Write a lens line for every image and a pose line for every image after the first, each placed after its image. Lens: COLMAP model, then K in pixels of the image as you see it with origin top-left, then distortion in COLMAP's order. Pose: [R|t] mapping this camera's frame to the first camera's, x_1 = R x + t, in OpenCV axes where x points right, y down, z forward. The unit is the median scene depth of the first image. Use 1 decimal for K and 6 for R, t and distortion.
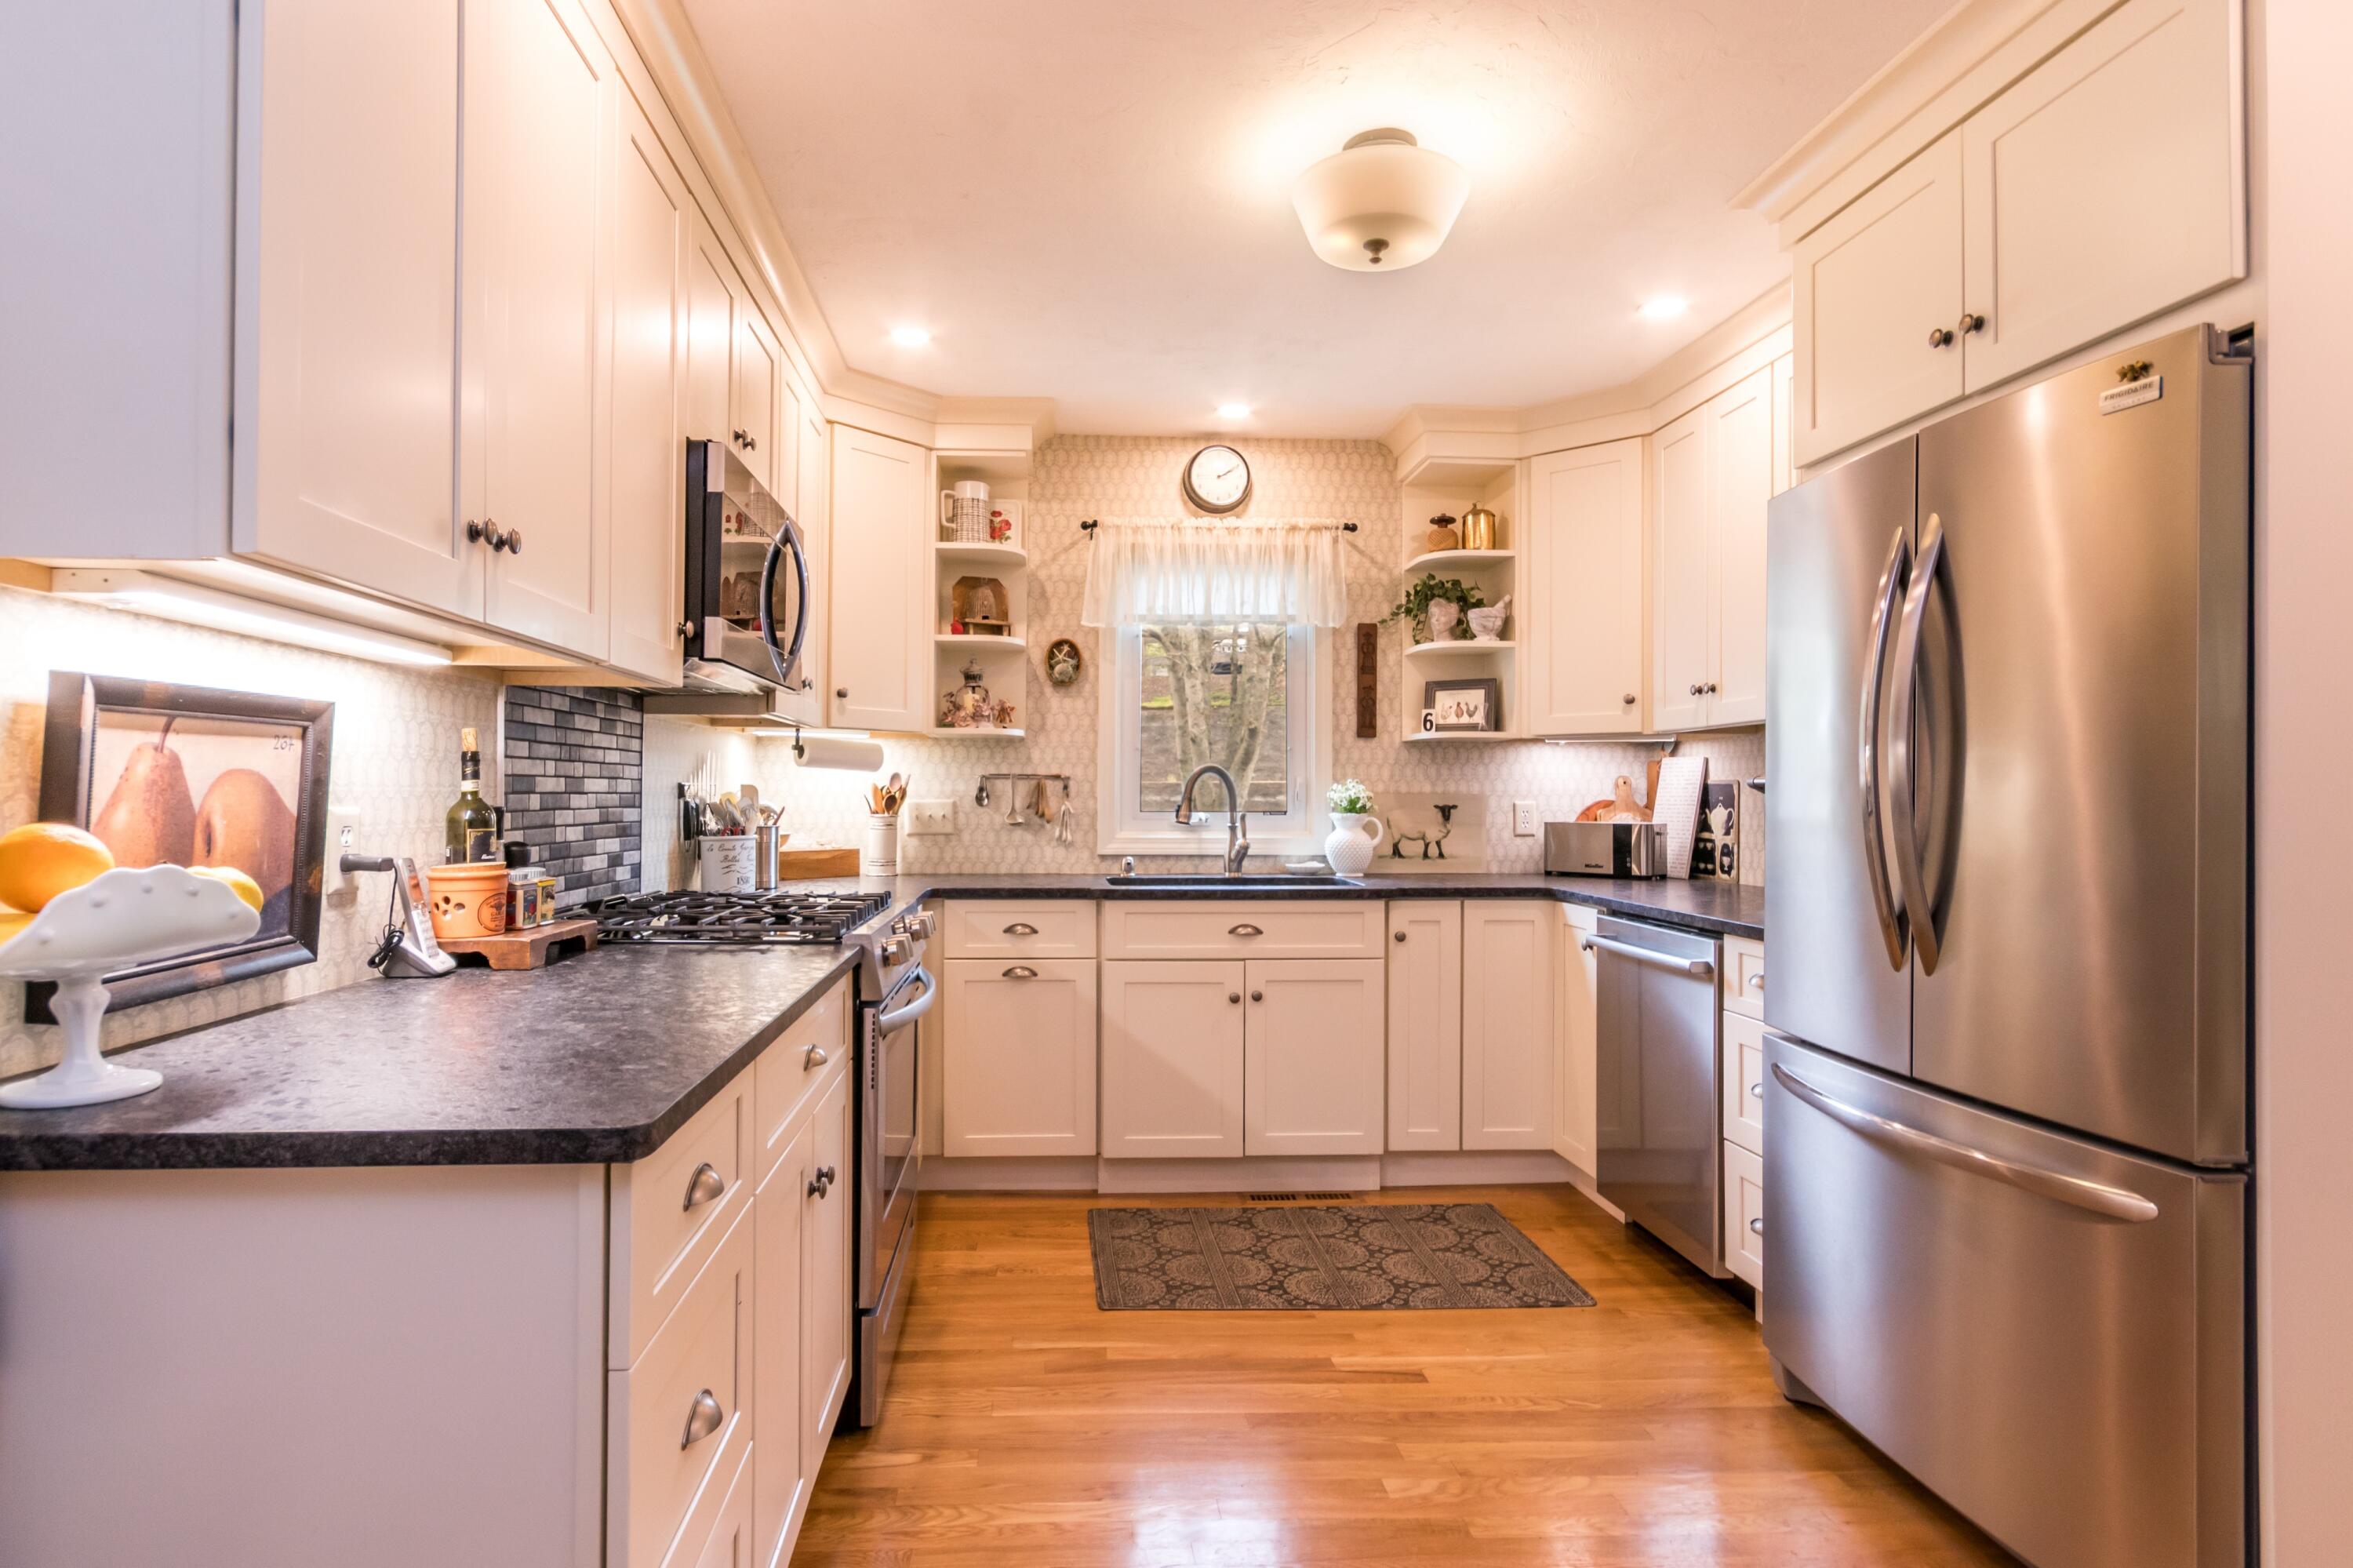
lens RADIAL K [[1225.6, 0, 1104.3], [0, 1225.6, 780.3], [0, 0, 1]] dist [0.000325, 0.004445]
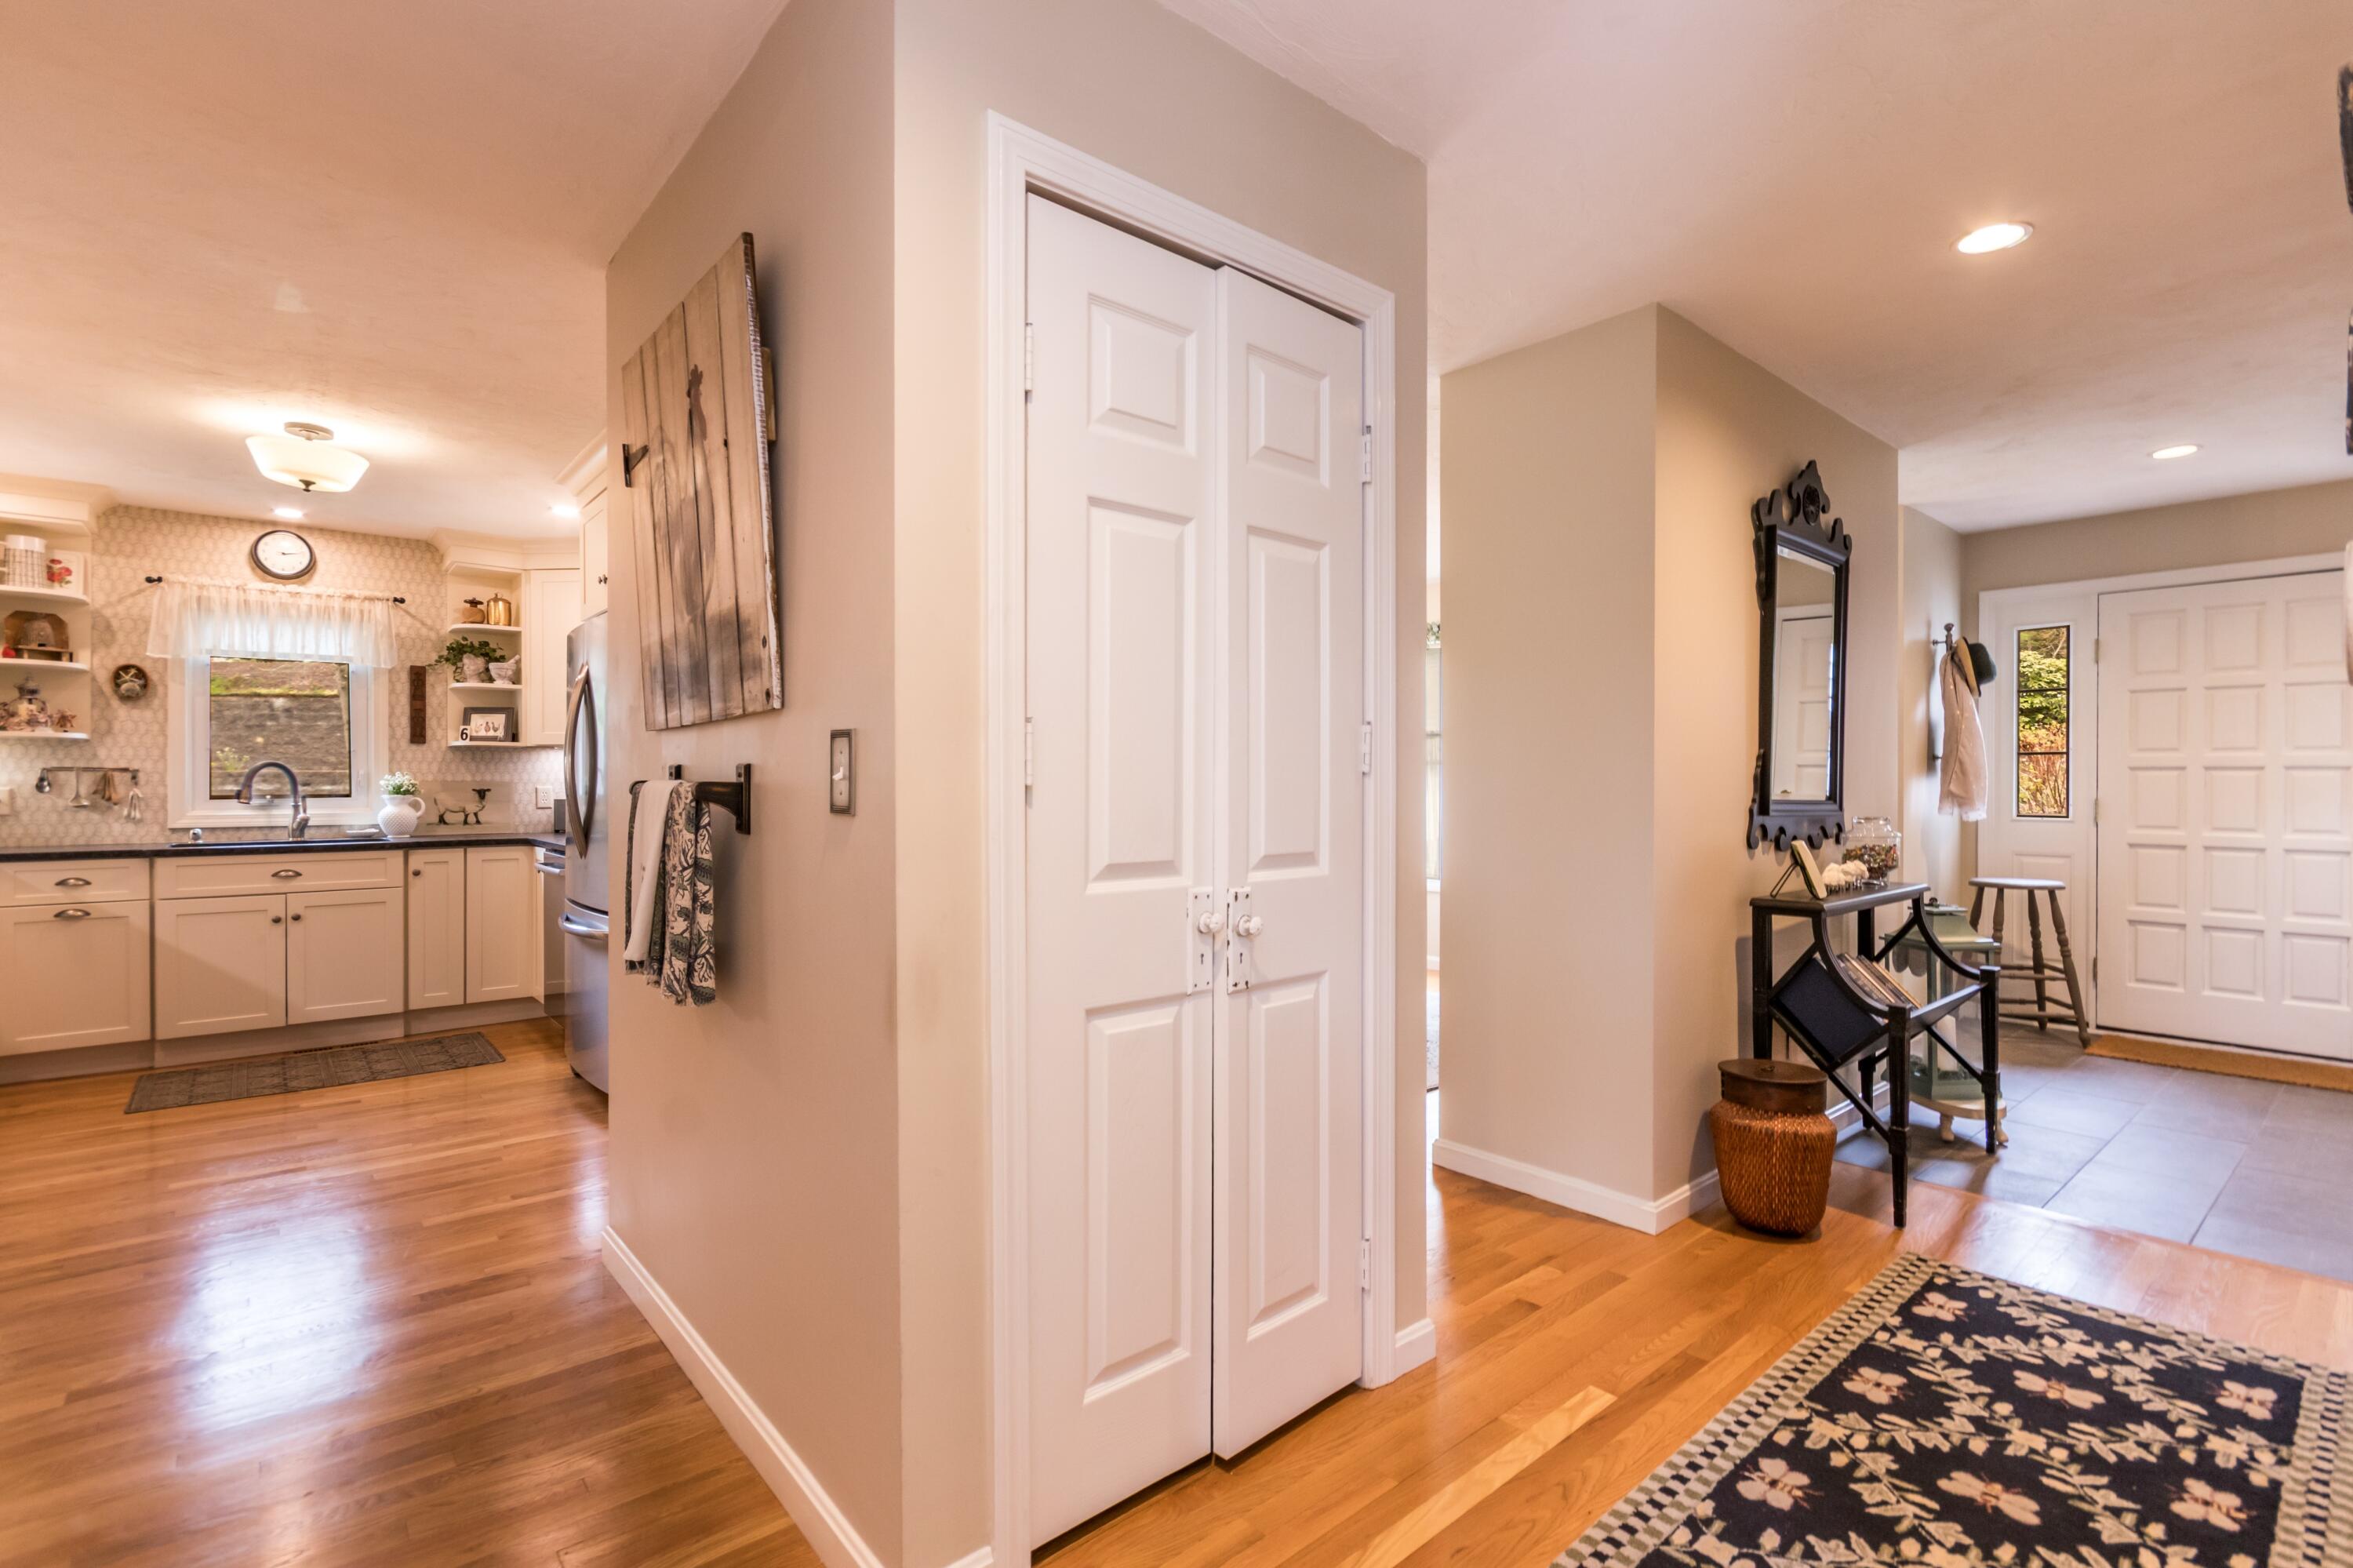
lens RADIAL K [[1084.0, 0, 1173.8], [0, 1084.0, 789.7], [0, 0, 1]] dist [0.008385, -0.002983]
pose [[0.793930, -0.007574, 0.607962, 0.158611], [-0.003071, 0.999860, 0.016466, -0.004408], [-0.608002, -0.014940, 0.793795, -0.665796]]
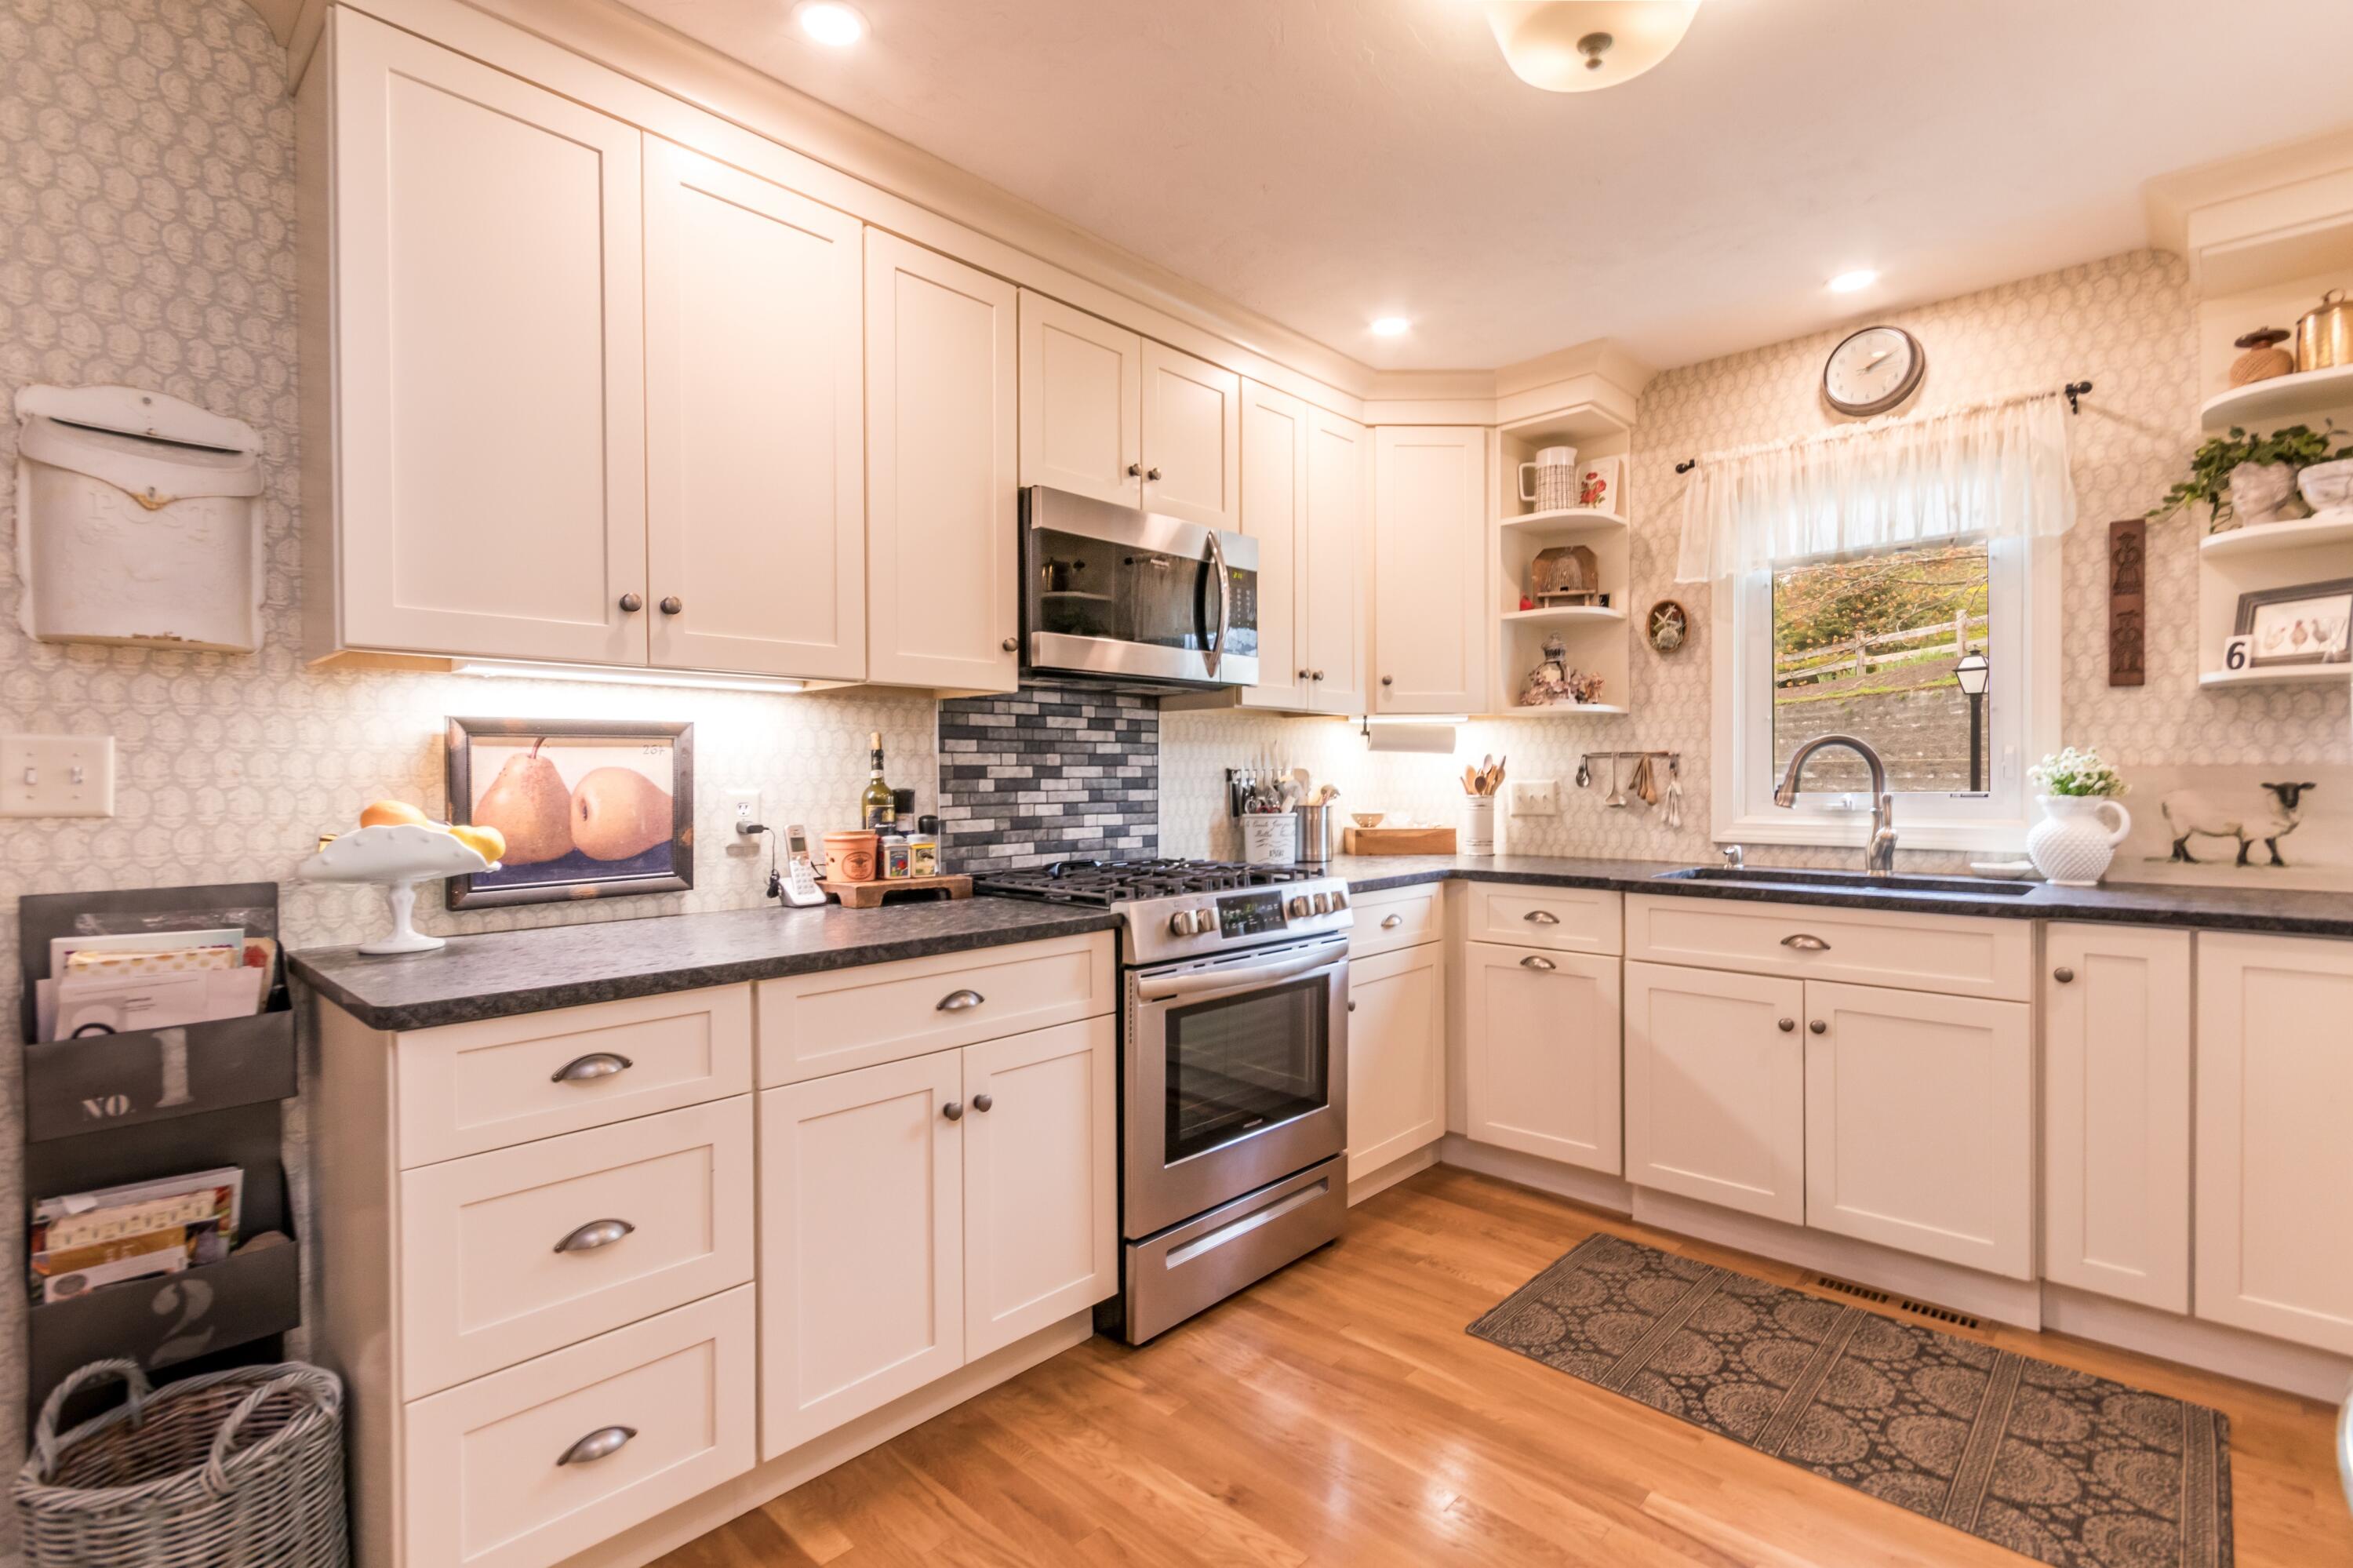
lens RADIAL K [[1084.0, 0, 1181.9], [0, 1084.0, 785.1], [0, 0, 1]] dist [0.008385, -0.002983]
pose [[0.690590, -0.003907, -0.723236, 0.328203], [0.018344, 0.999758, 0.012115, 0.004180], [0.723014, -0.021634, 0.690494, 0.213562]]
